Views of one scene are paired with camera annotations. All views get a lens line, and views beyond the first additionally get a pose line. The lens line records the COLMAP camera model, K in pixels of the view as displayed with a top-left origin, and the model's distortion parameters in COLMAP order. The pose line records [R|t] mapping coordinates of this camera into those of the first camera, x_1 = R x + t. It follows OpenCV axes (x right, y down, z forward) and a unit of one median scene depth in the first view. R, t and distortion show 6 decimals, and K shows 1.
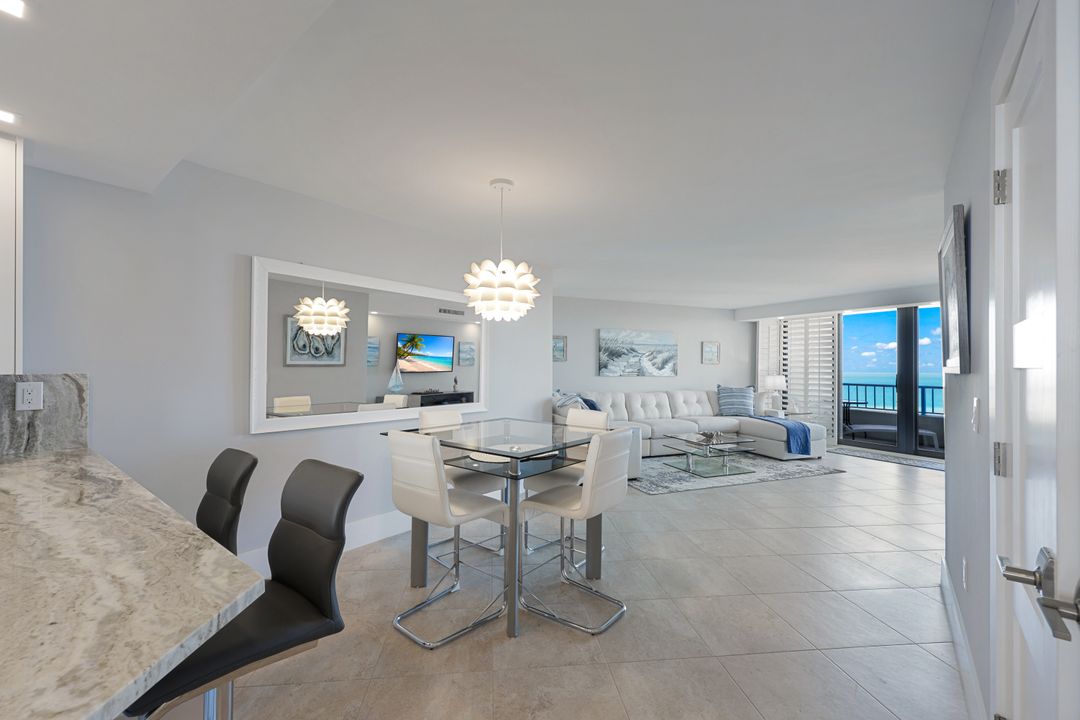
lens RADIAL K [[445.3, 0, 535.9], [0, 445.3, 361.6], [0, 0, 1]] dist [-0.001822, 0.000330]
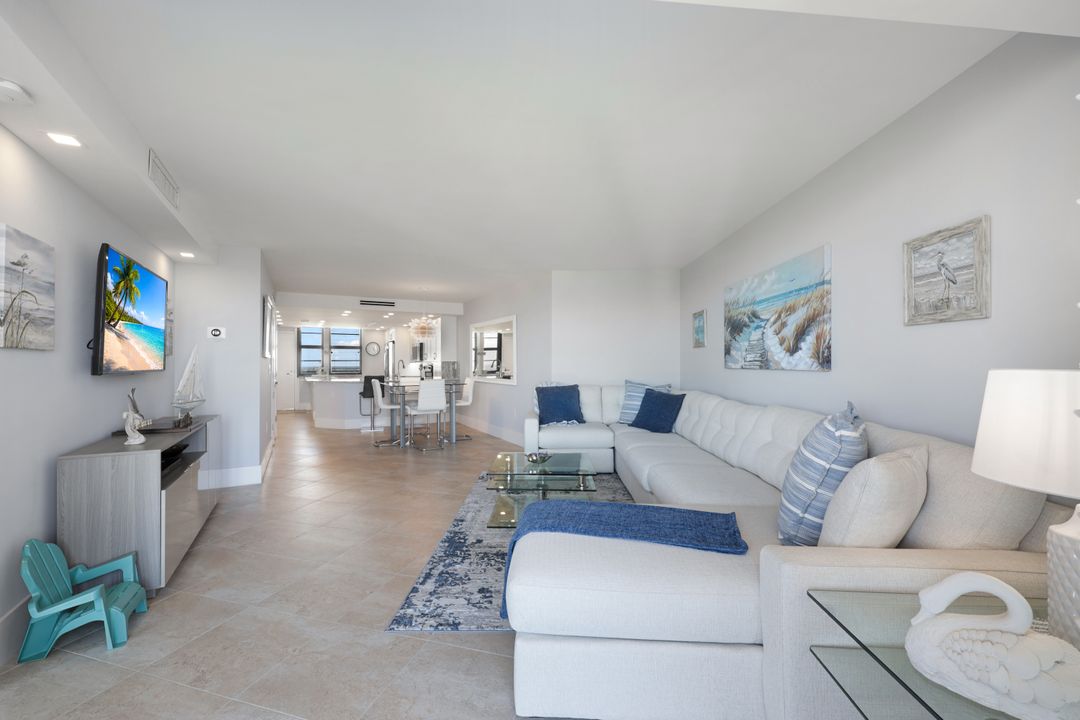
lens RADIAL K [[445.3, 0, 556.0], [0, 445.3, 359.5], [0, 0, 1]] dist [-0.001822, 0.000330]
pose [[-0.388349, -0.015330, -0.921385, 0.746813], [0.009598, 0.999740, -0.020680, 0.030133], [0.921463, -0.016875, -0.388101, 0.980439]]
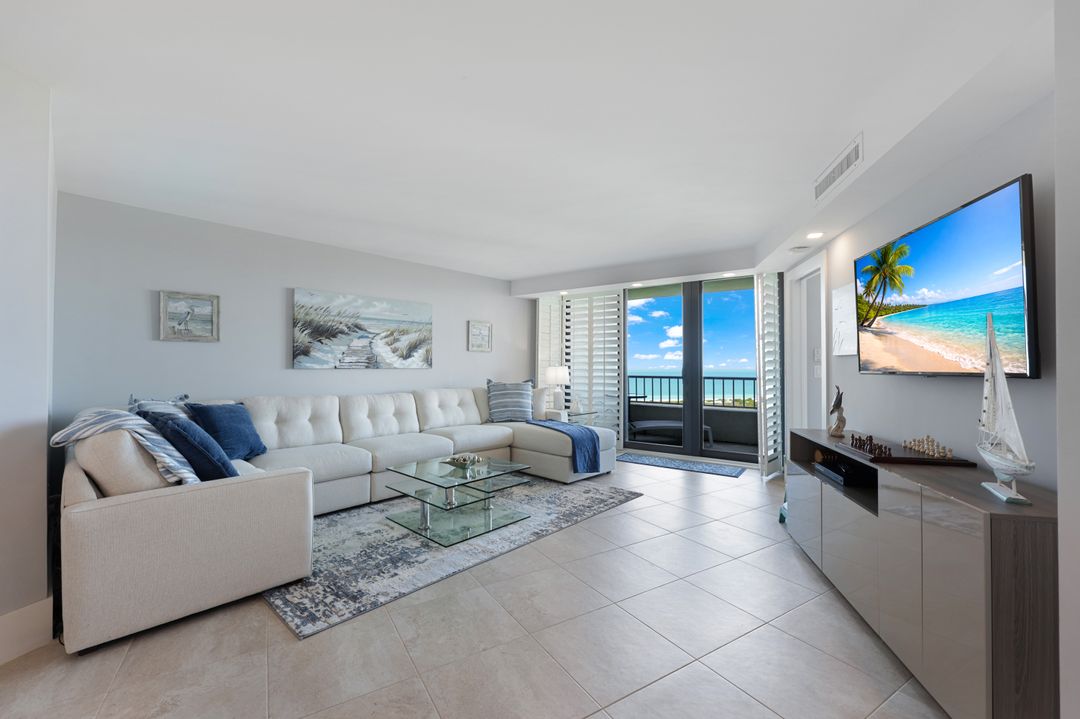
lens RADIAL K [[445.3, 0, 530.2], [0, 445.3, 362.6], [0, 0, 1]] dist [-0.001822, 0.000330]
pose [[0.907087, -0.004062, 0.420924, 0.171794], [0.001167, 0.999974, 0.007134, 0.019732], [-0.420942, -0.005980, 0.907068, 0.322537]]
